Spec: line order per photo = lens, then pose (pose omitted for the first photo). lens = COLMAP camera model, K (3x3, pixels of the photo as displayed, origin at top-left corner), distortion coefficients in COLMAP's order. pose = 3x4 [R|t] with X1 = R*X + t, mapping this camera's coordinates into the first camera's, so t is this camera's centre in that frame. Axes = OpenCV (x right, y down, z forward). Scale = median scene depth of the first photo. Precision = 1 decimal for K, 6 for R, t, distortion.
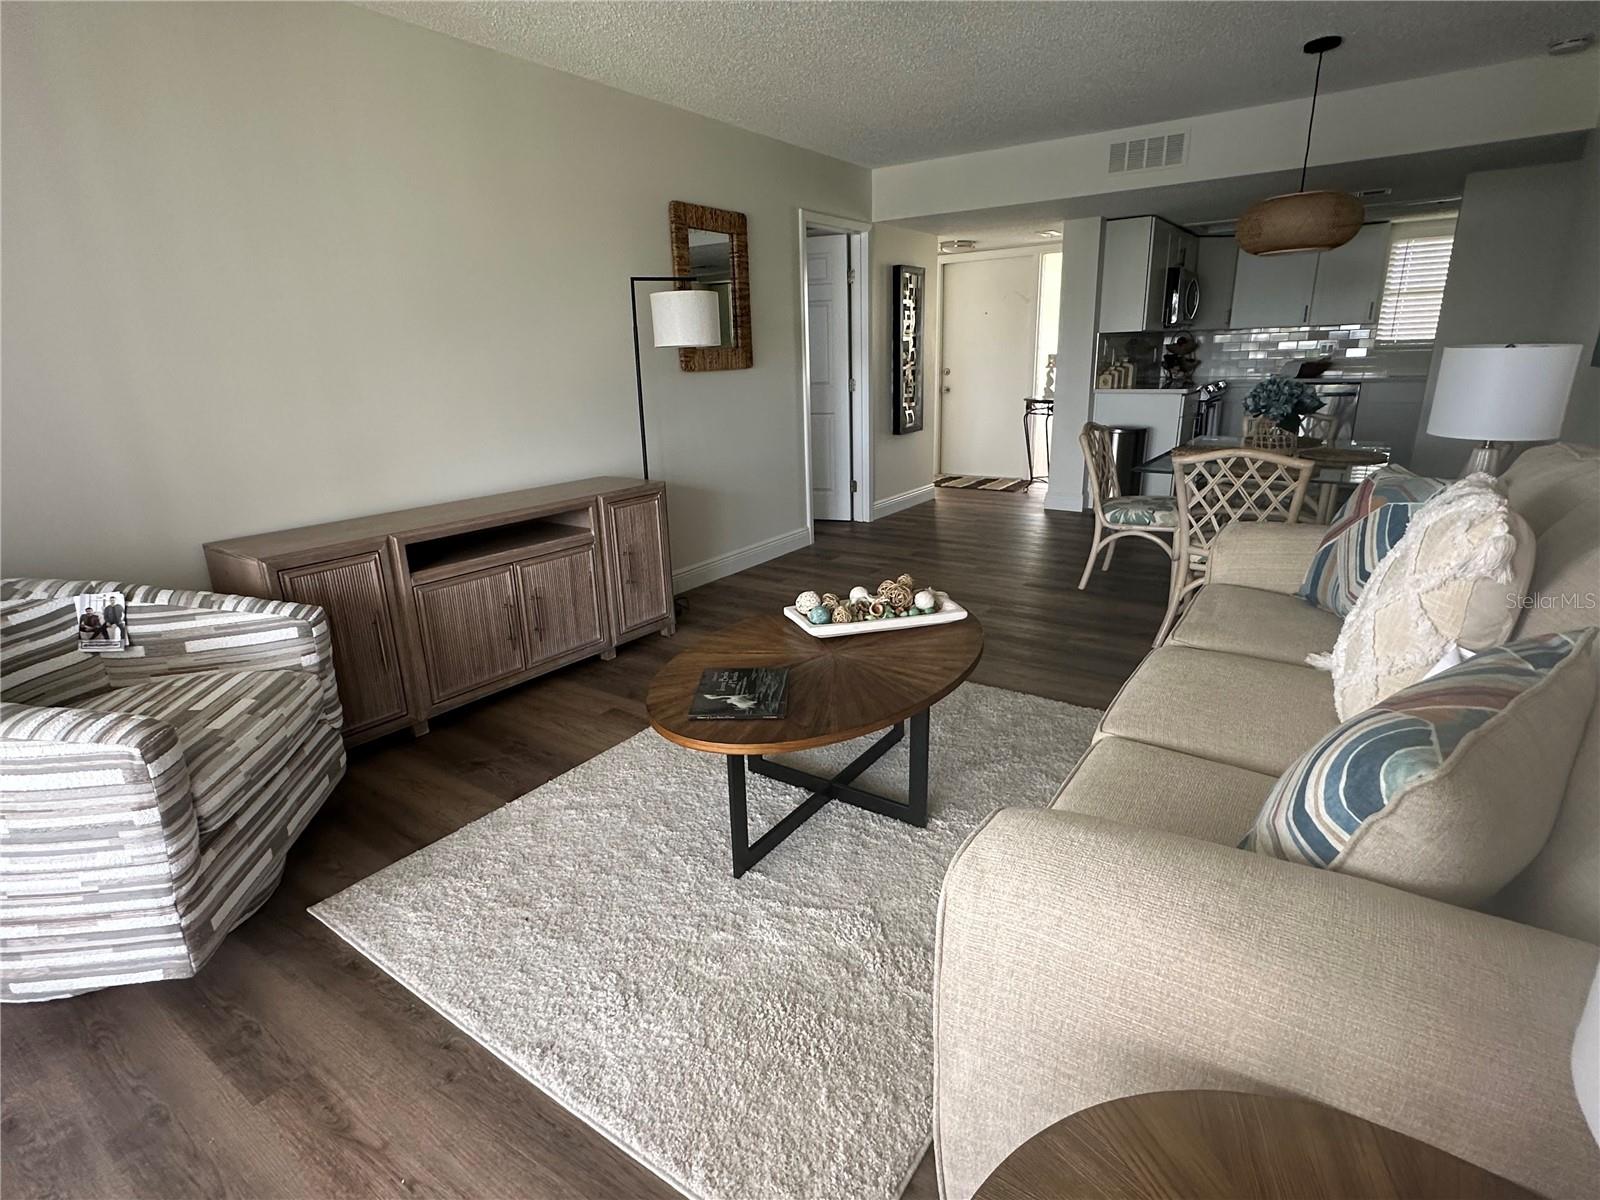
lens RADIAL K [[805.5, 0, 800.0], [0, 805.5, 600.0], [0, 0, 1]] dist [-0.000481, -0.000182]
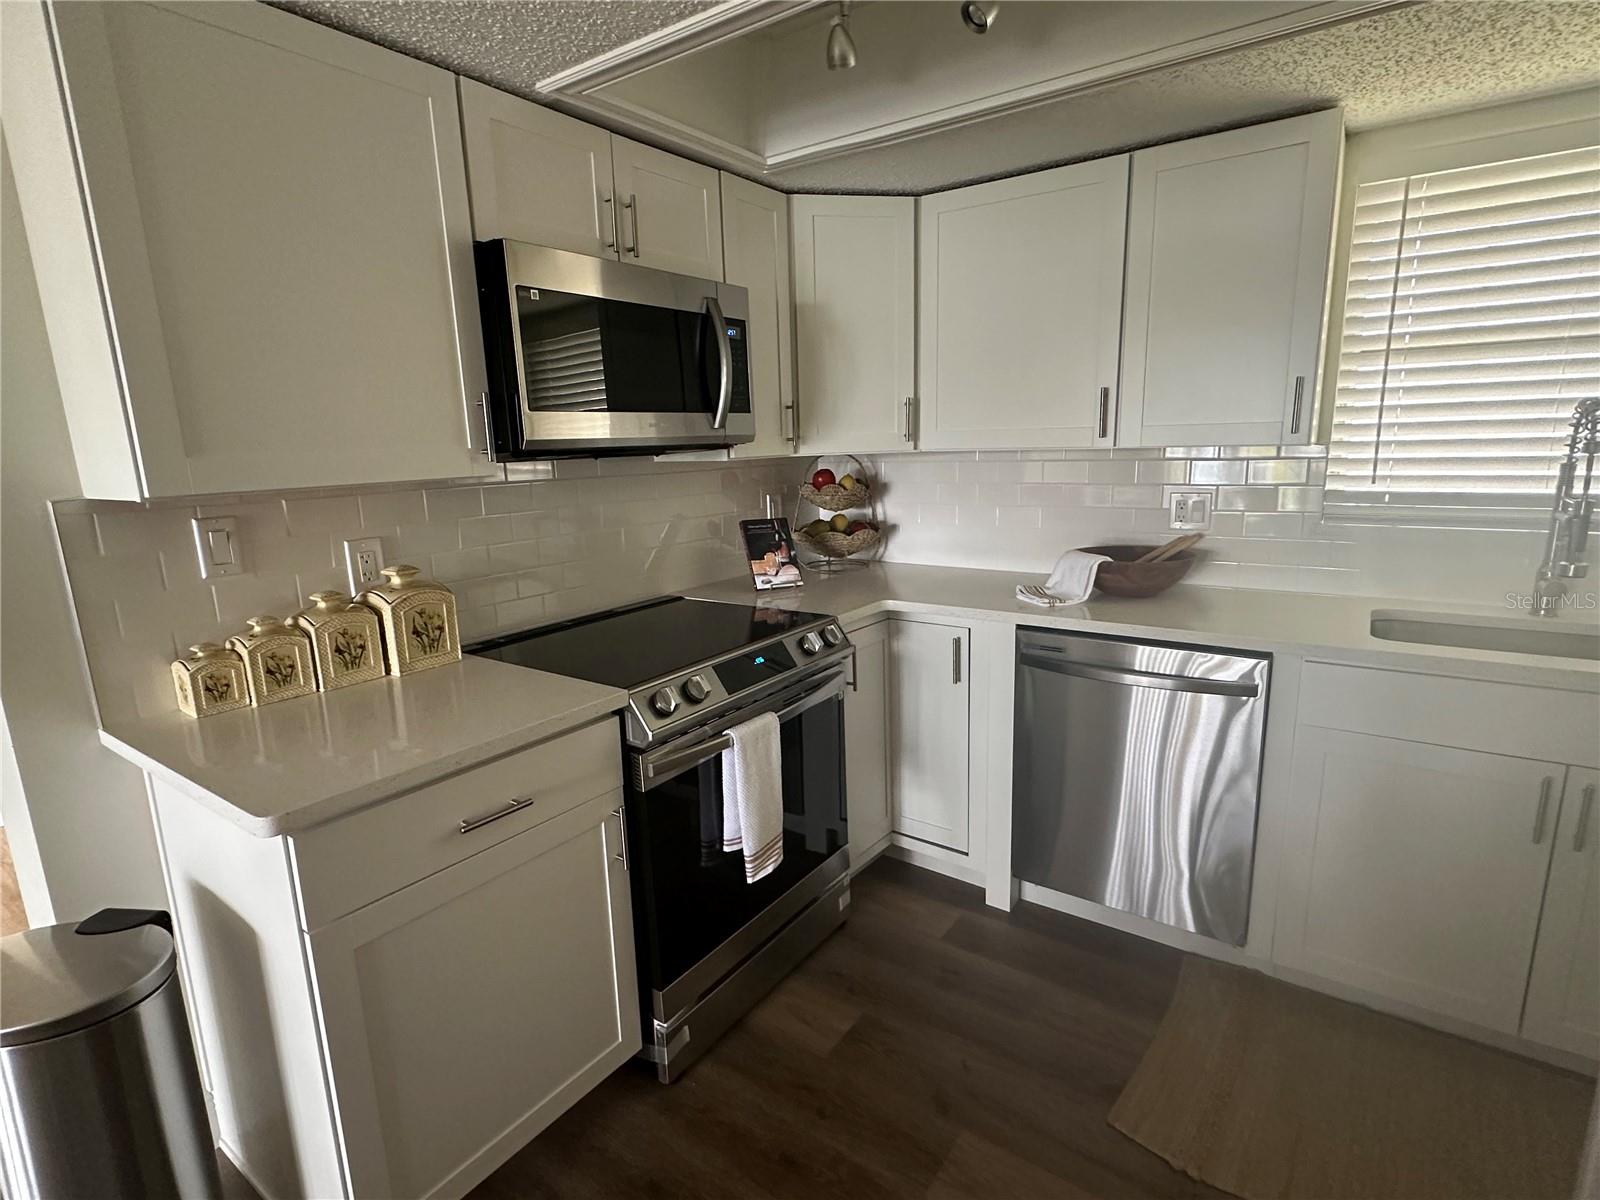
lens RADIAL K [[805.5, 0, 800.0], [0, 805.5, 600.0], [0, 0, 1]] dist [-0.000481, -0.000182]
pose [[0.999808, 0.002968, -0.019383, 0.512147], [-0.004738, 0.995756, -0.091911, -0.249562], [0.019028, 0.091985, 0.995579, 0.680338]]
